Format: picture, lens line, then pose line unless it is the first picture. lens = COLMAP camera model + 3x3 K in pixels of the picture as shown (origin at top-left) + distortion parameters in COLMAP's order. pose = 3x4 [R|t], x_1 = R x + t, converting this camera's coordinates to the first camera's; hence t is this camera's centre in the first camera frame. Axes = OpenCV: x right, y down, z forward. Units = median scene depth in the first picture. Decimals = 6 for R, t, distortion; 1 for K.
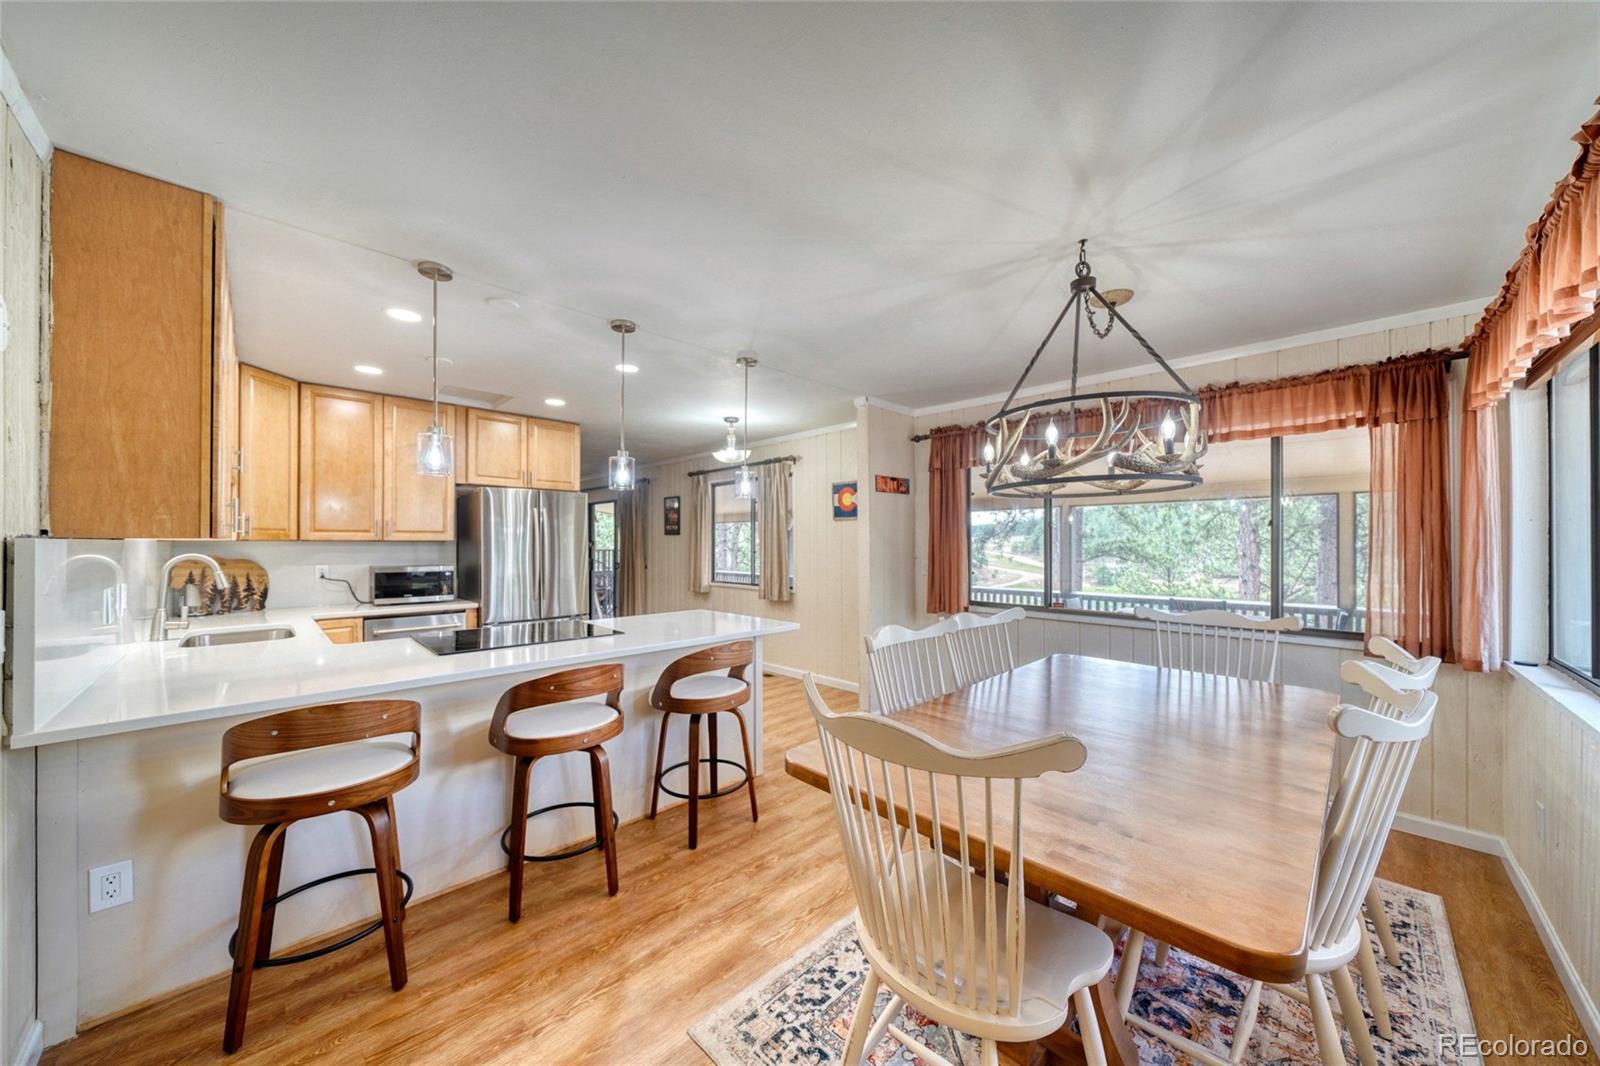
lens RADIAL K [[556.8, 0, 794.8], [0, 556.8, 545.8], [0, 0, 1]] dist [-0.005731, -0.000025]
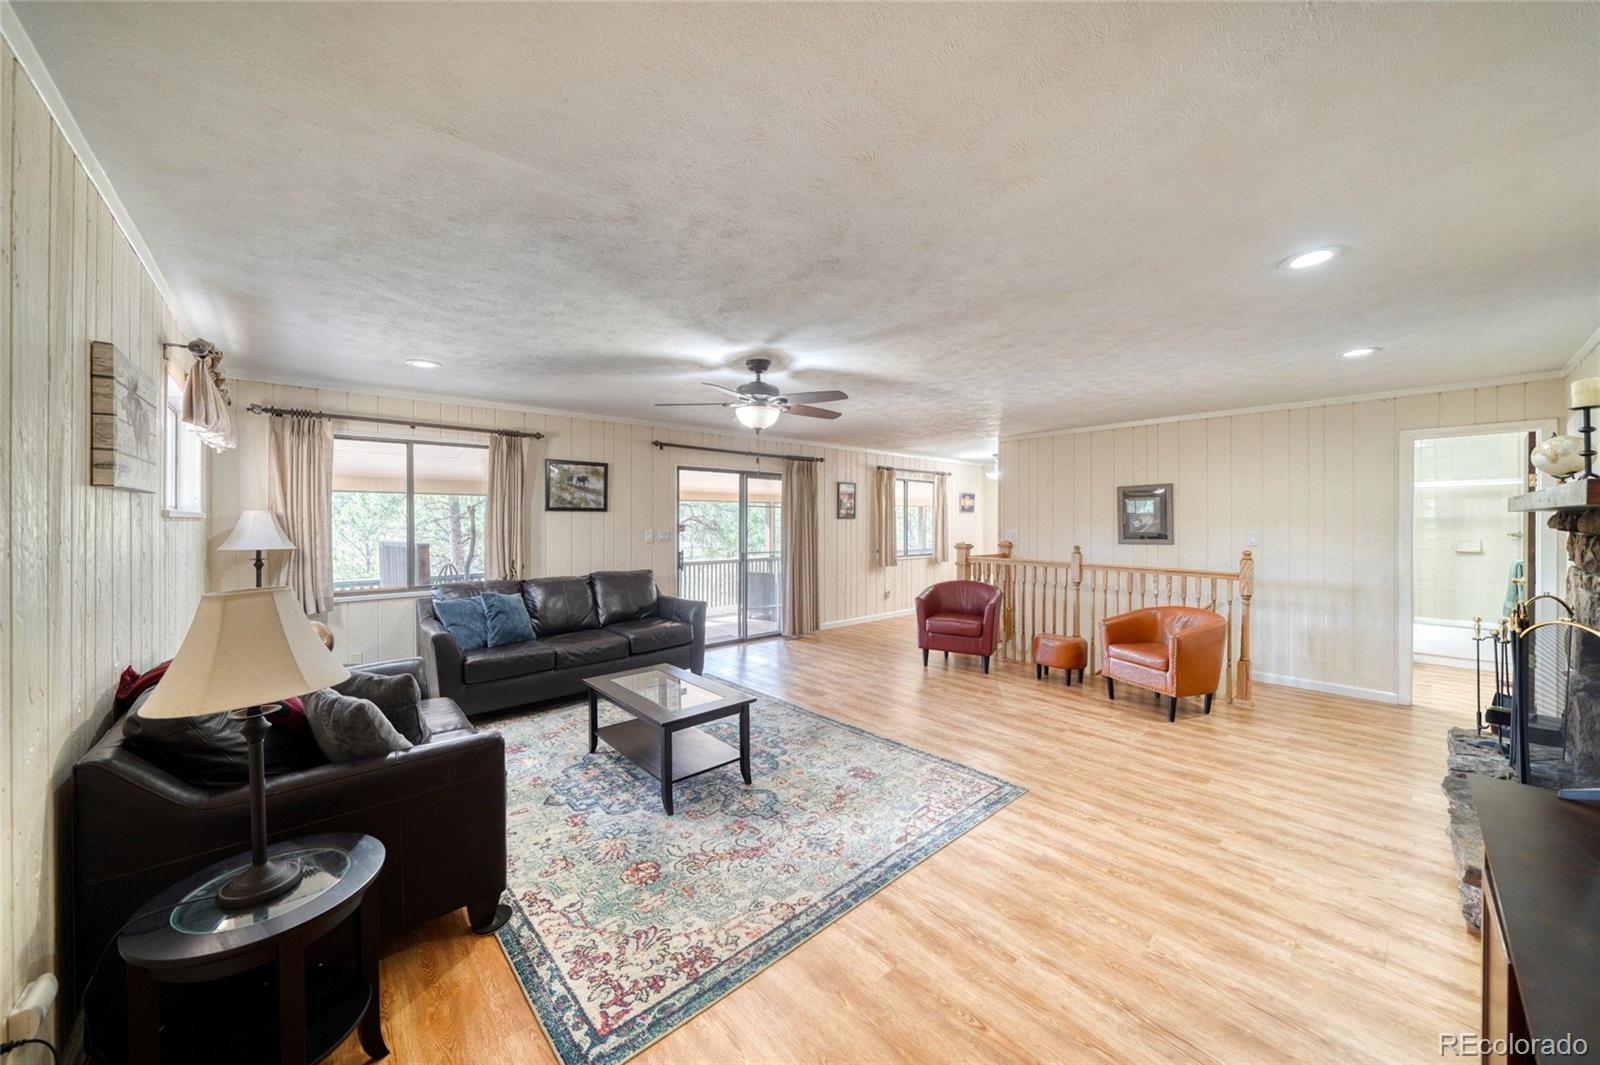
lens RADIAL K [[556.8, 0, 804.2], [0, 556.8, 531.7], [0, 0, 1]] dist [-0.005731, -0.000025]
pose [[0.063471, -0.019783, 0.997788, -1.250114], [-0.000941, 0.999802, 0.019883, -0.017430], [-0.997983, -0.002201, 0.063440, 1.022174]]
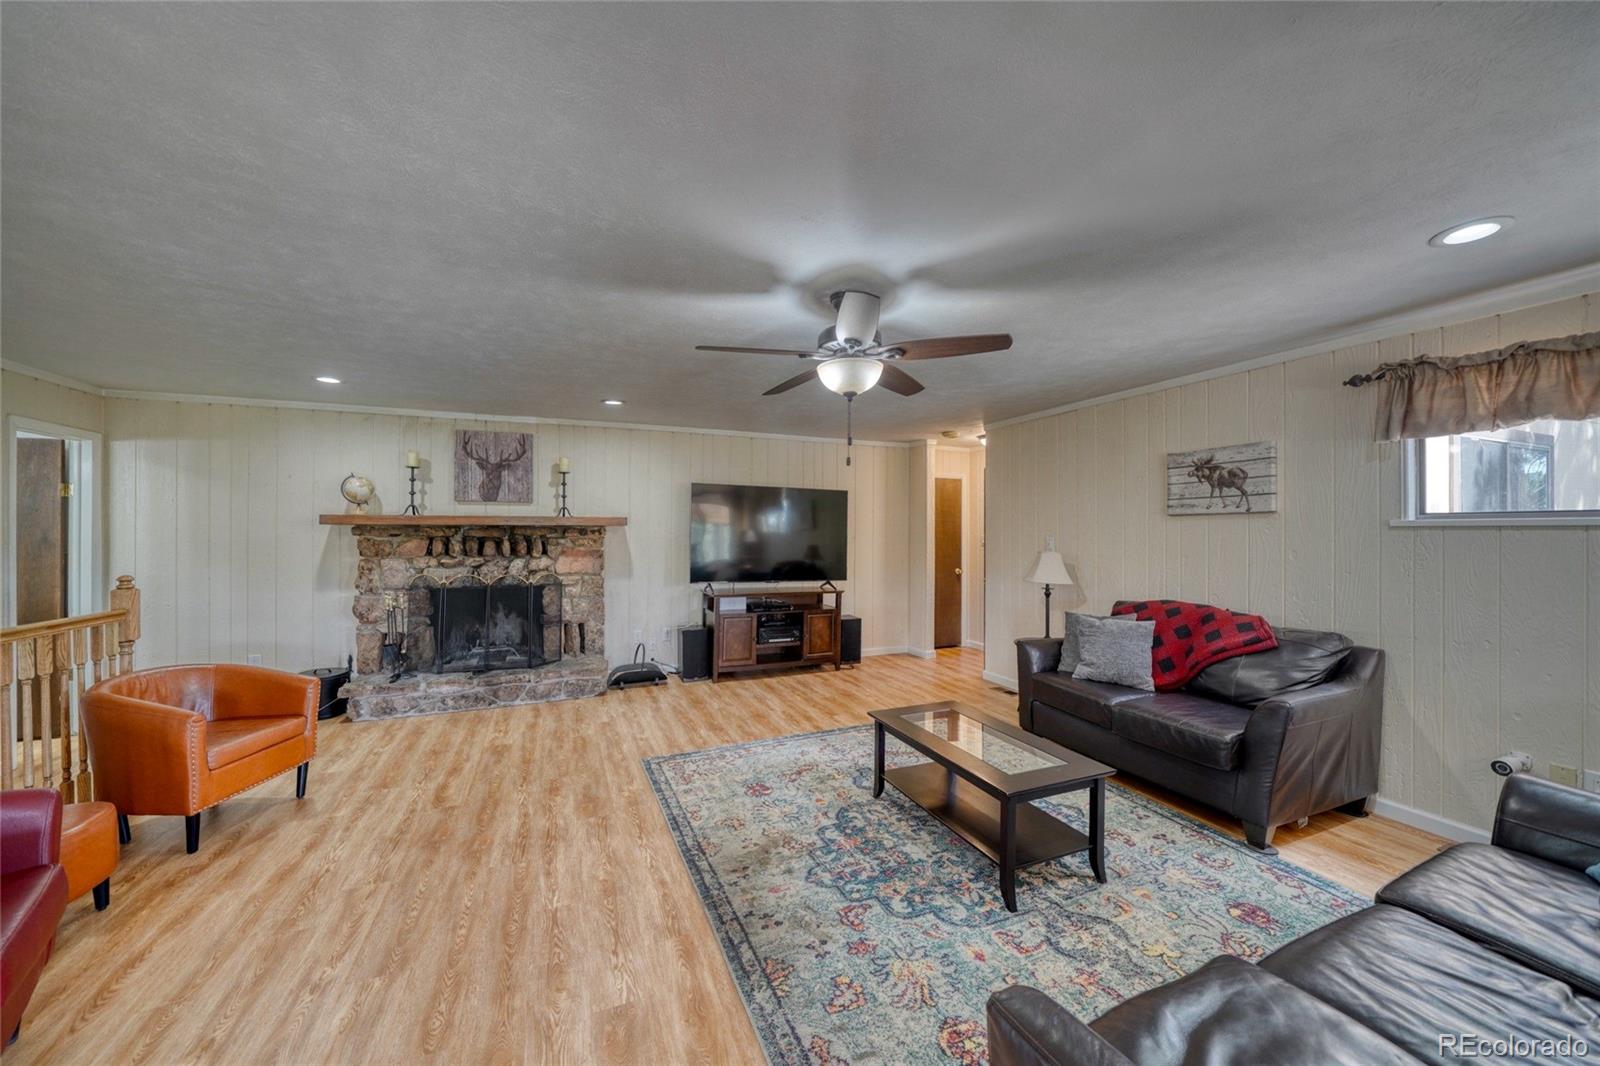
lens RADIAL K [[580.2, 0, 806.2], [0, 580.2, 531.7], [0, 0, 1]] dist [-0.008619, 0.000193]
pose [[-0.370061, 0.001728, -0.929006, -0.452318], [0.000116, 0.999998, 0.001814, -0.016567], [0.929008, 0.000564, -0.370060, 1.194023]]
